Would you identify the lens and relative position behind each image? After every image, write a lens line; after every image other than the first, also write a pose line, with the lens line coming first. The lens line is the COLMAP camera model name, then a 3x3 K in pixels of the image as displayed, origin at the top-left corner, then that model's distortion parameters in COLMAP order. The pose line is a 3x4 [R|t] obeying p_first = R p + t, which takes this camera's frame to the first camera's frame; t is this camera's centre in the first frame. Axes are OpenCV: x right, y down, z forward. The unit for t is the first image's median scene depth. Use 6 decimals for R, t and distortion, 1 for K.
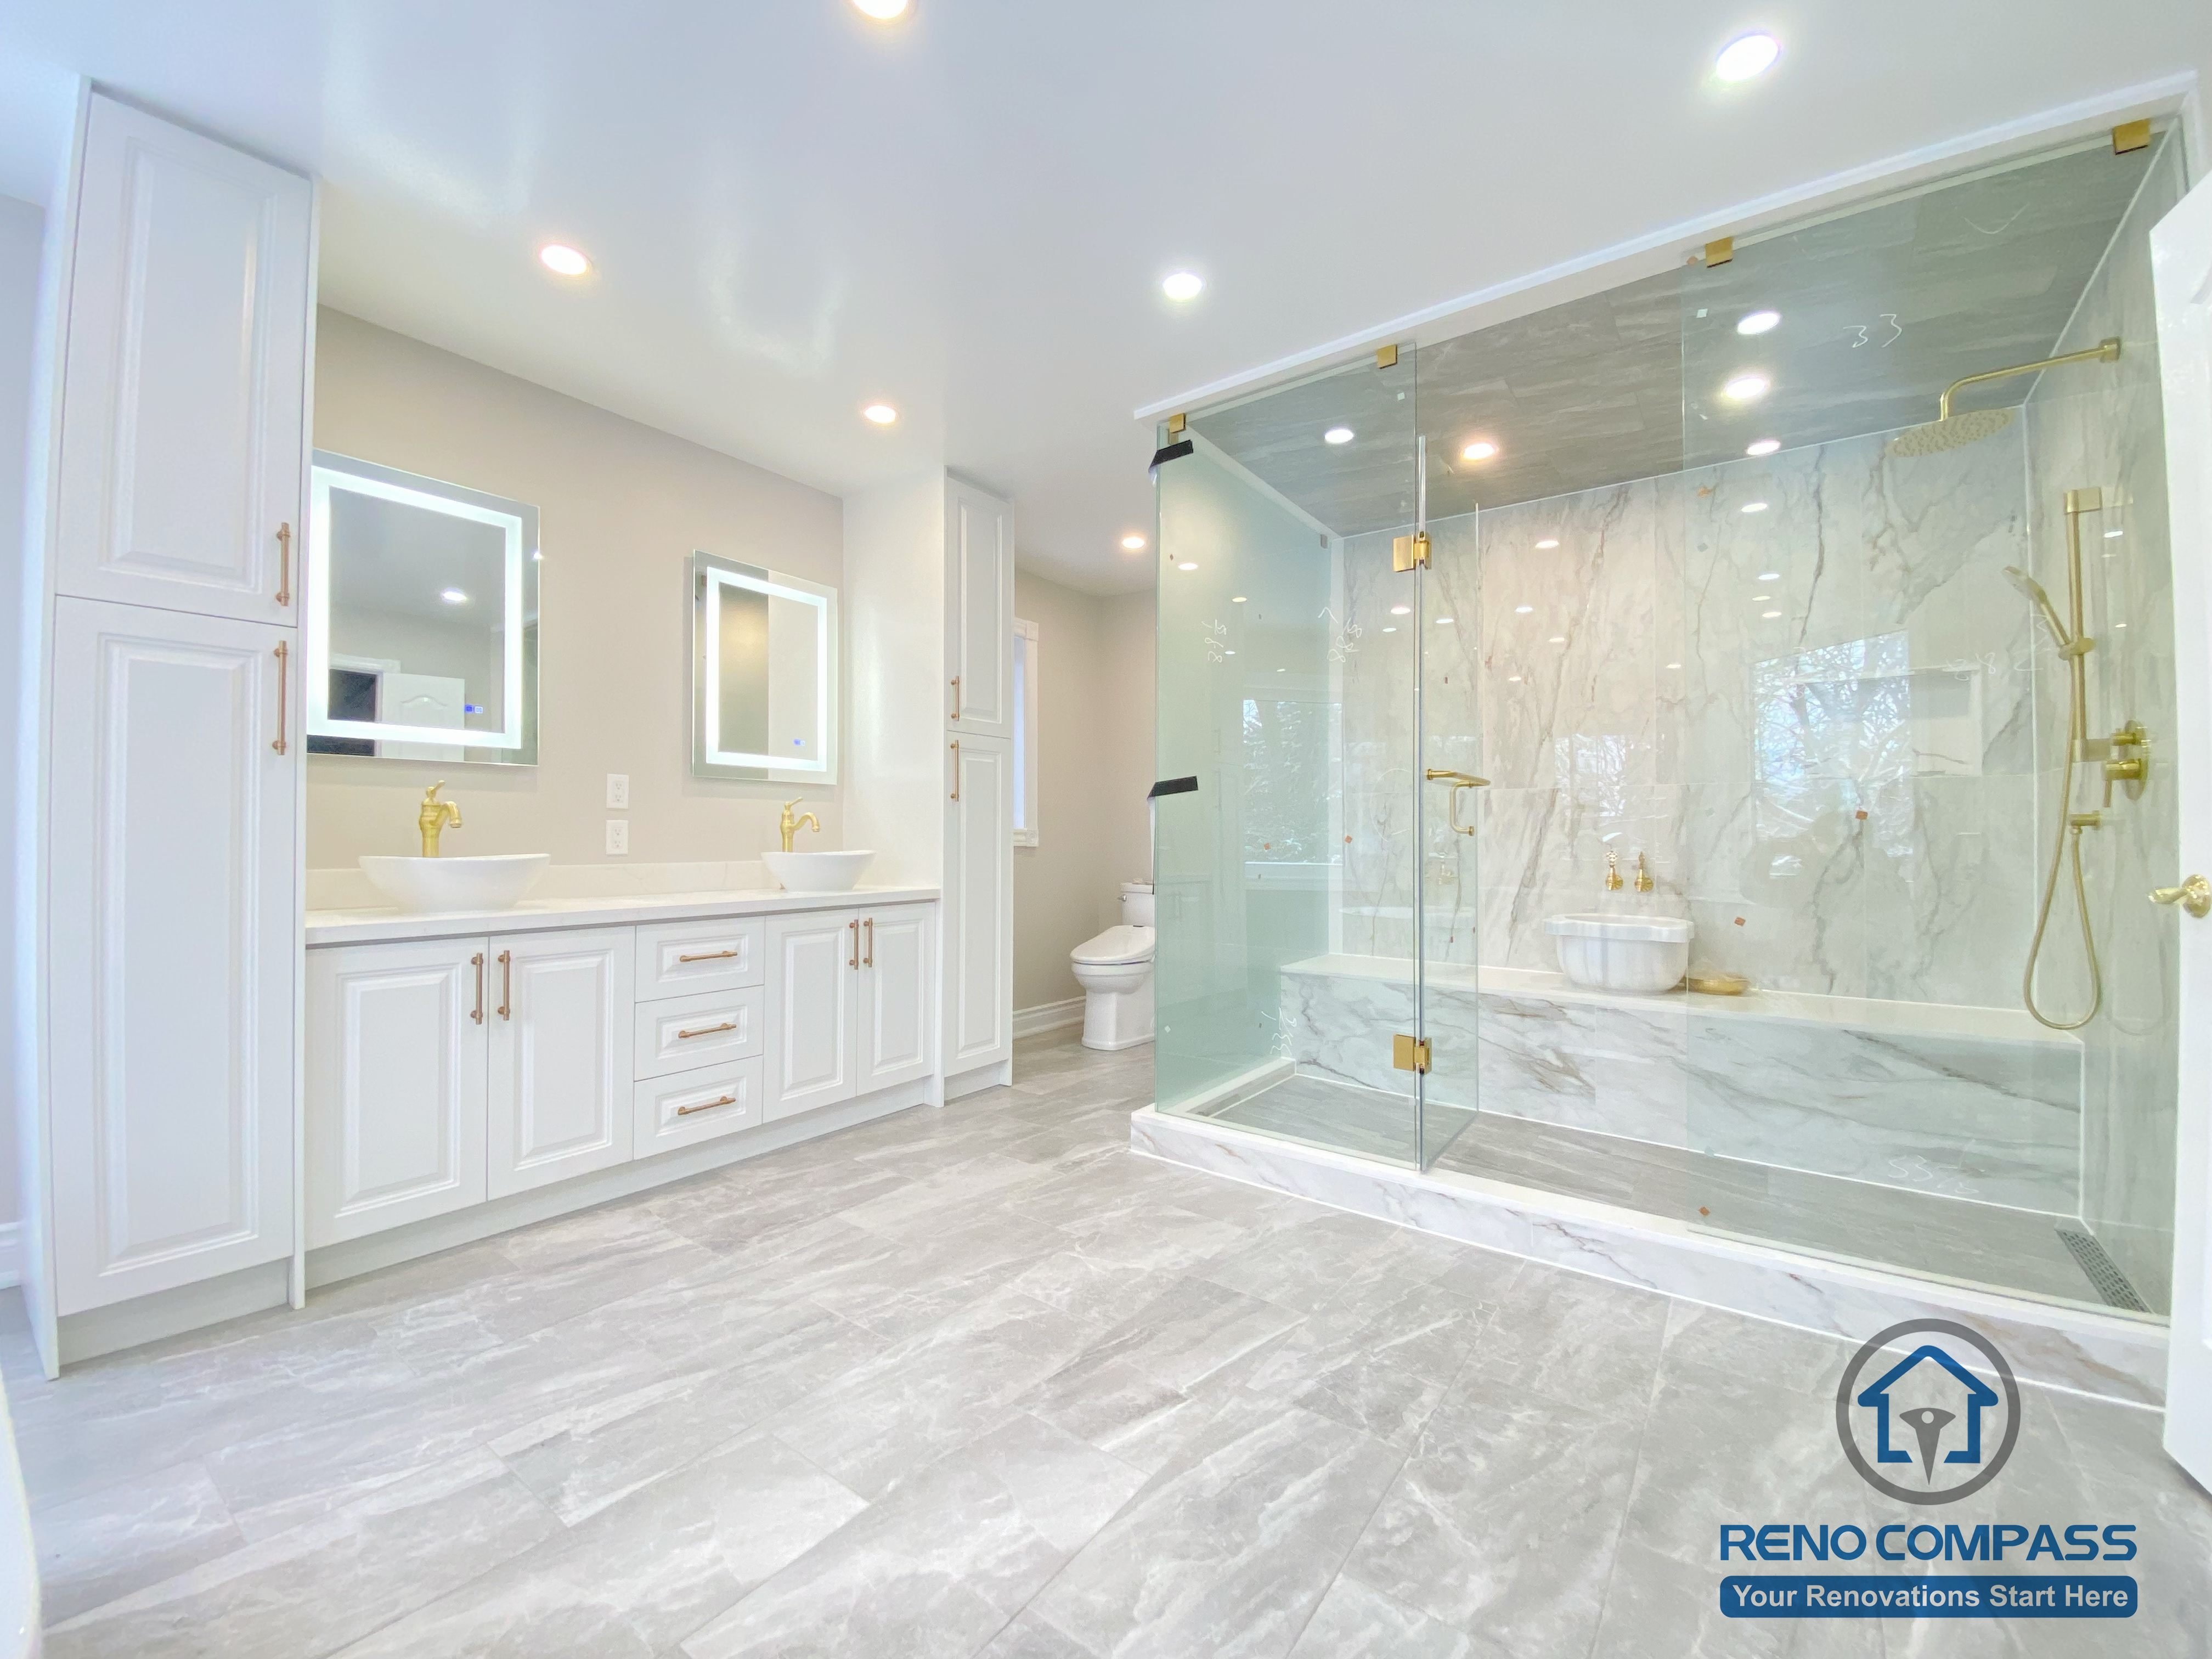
lens RADIAL K [[894.0, 0, 1104.5], [0, 894.0, 824.7], [0, 0, 1]] dist [0.019124, -0.019095]
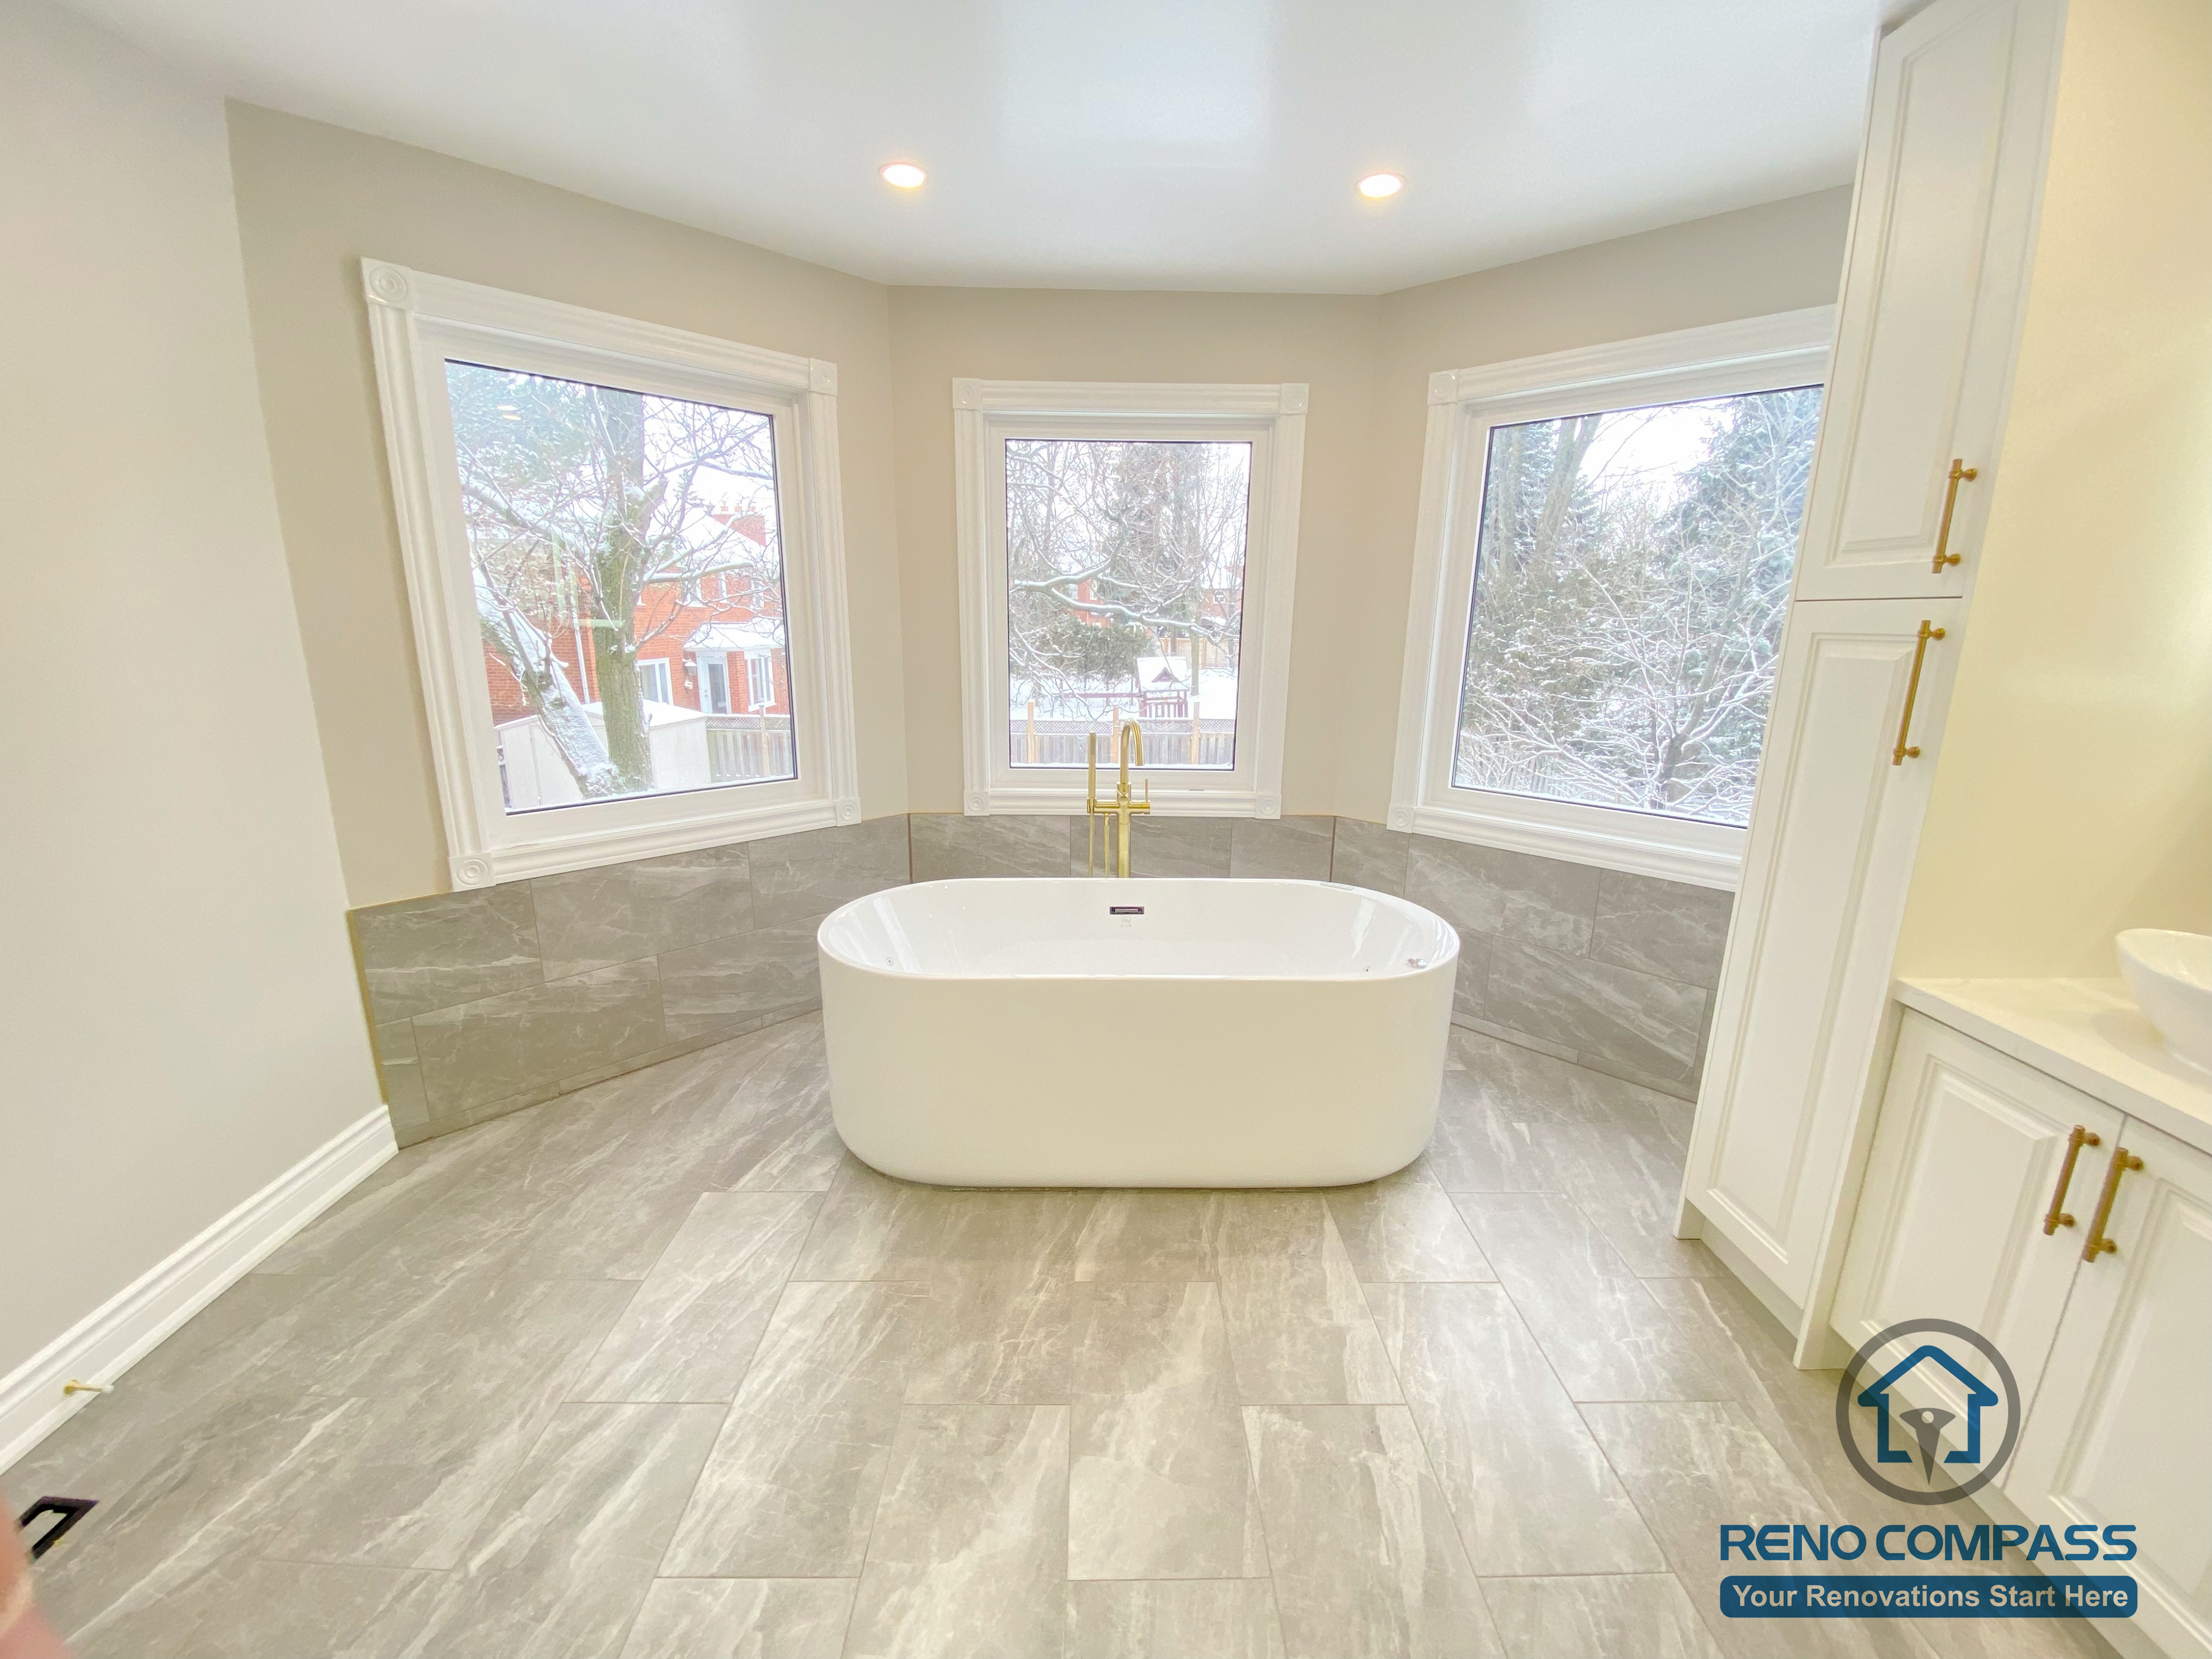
lens RADIAL K [[894.0, 0, 1098.2], [0, 894.0, 821.2], [0, 0, 1]] dist [0.019124, -0.019095]
pose [[-0.800940, 0.118816, -0.586837, 0.093476], [-0.005771, 0.978535, 0.206000, -0.126455], [0.598716, 0.168380, -0.783062, 0.805998]]
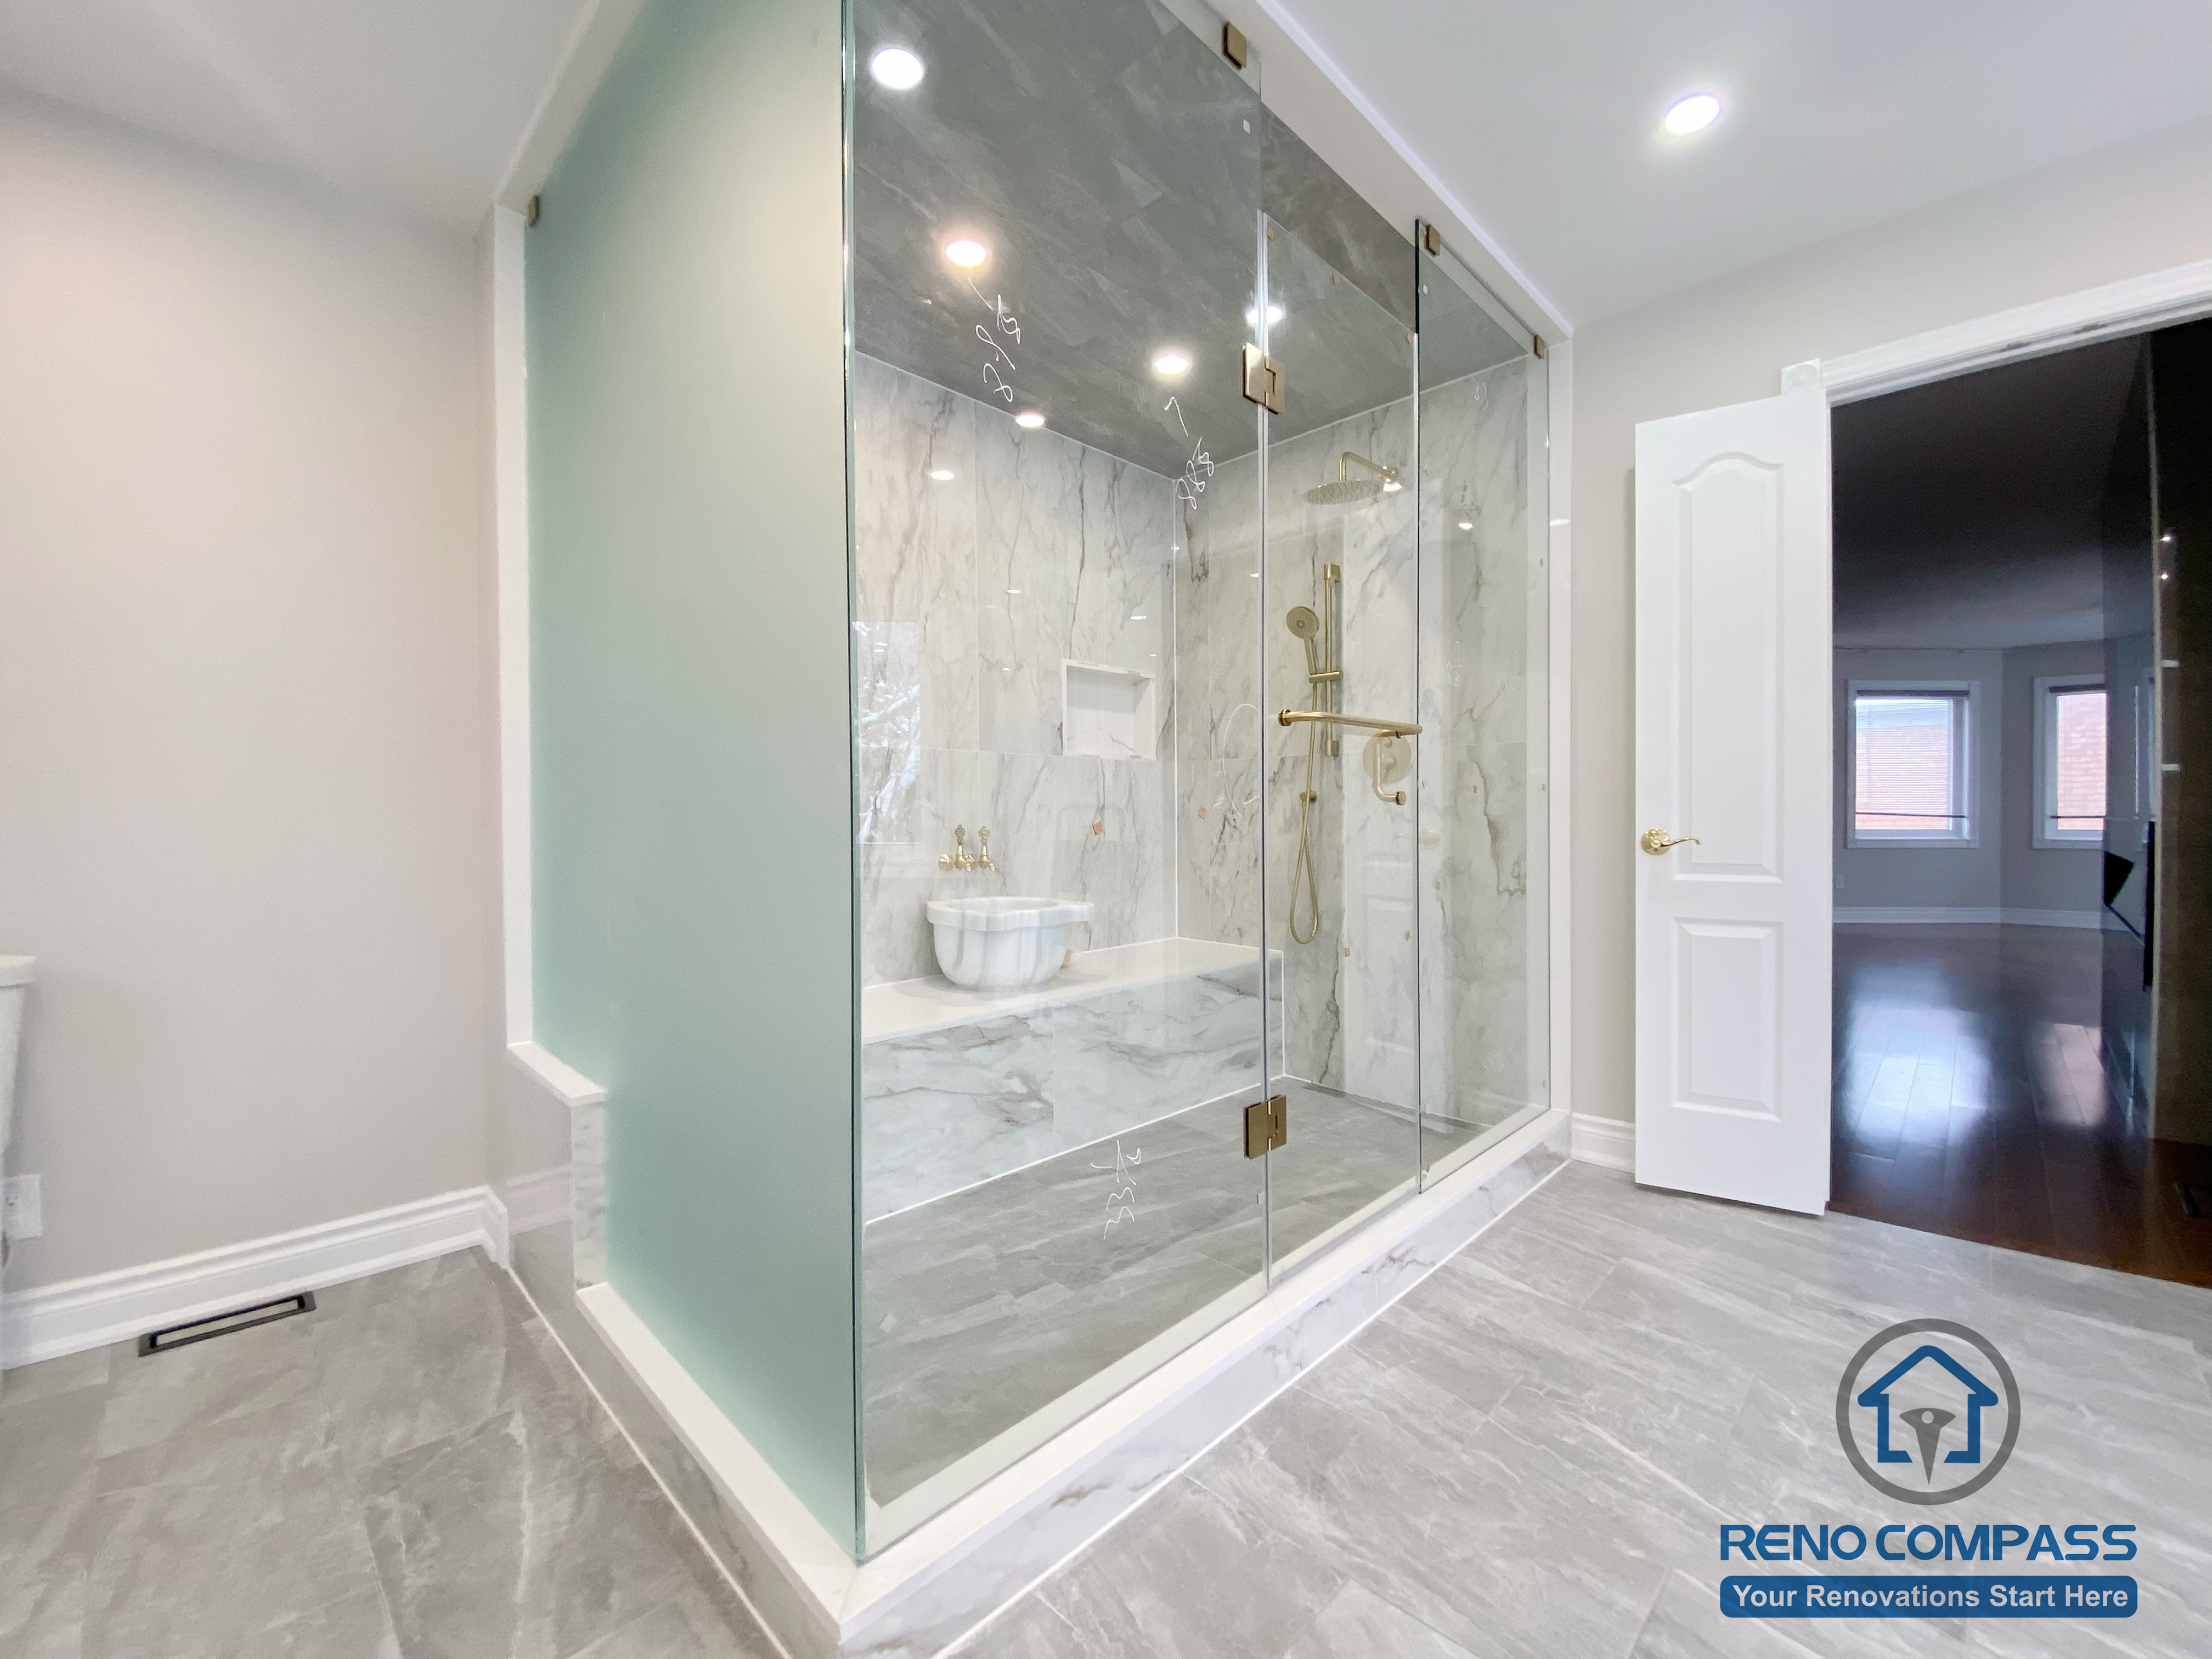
lens RADIAL K [[894.0, 0, 1100.8], [0, 894.0, 825.3], [0, 0, 1]] dist [0.019124, -0.019095]
pose [[0.144351, -0.018842, 0.989347, -0.301166], [-0.009439, 0.999747, 0.020418, 0.011939], [-0.989482, -0.012286, 0.144137, 0.903215]]
